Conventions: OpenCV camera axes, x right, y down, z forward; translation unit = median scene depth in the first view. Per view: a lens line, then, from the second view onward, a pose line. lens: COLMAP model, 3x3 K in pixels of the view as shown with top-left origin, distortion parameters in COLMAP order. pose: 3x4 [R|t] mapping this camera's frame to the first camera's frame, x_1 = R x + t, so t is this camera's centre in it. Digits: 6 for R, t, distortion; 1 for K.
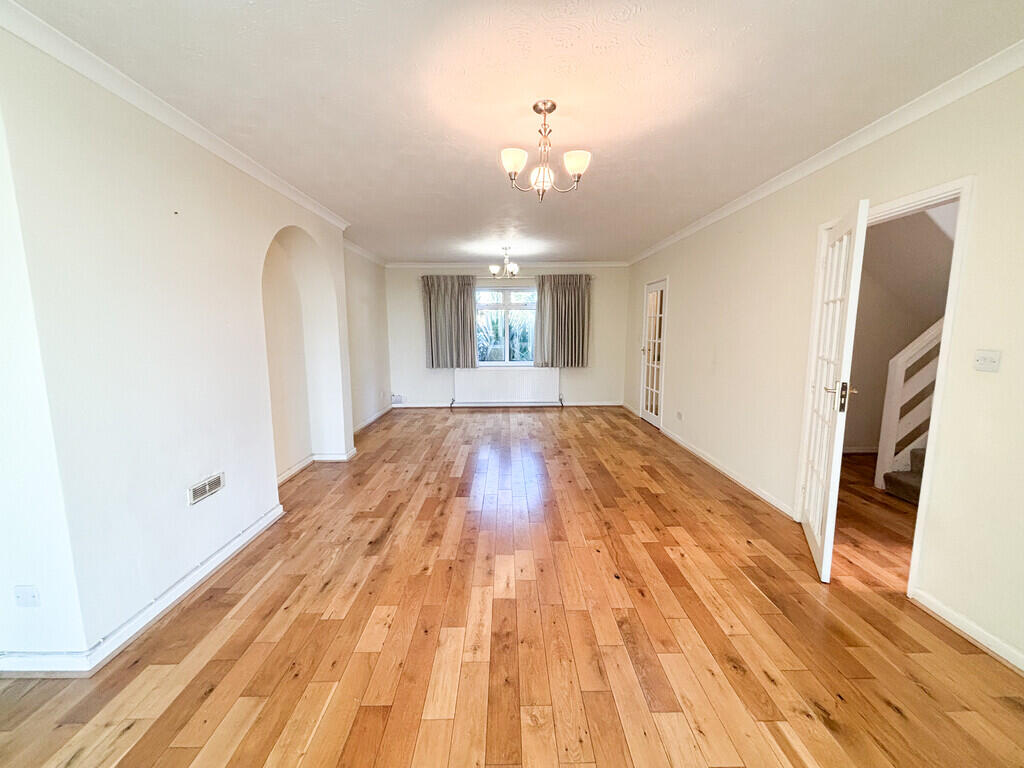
lens RADIAL K [[412.3, 0, 509.8], [0, 412.3, 382.1], [0, 0, 1]] dist [-0.006745, 0.000179]
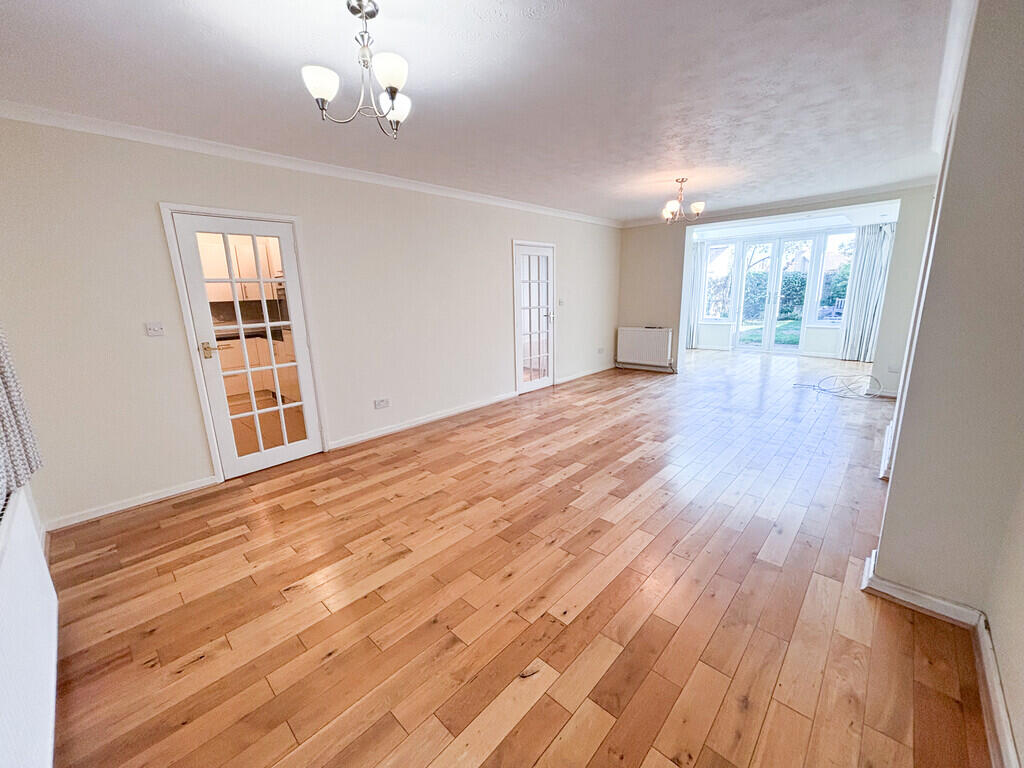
lens RADIAL K [[412.3, 0, 512.7], [0, 412.3, 386.2], [0, 0, 1]] dist [-0.006745, 0.000179]
pose [[-0.721552, -0.114395, 0.682844, -0.414490], [0.137492, 0.942939, 0.303254, -0.201613], [-0.678571, 0.312699, -0.664651, 1.630939]]
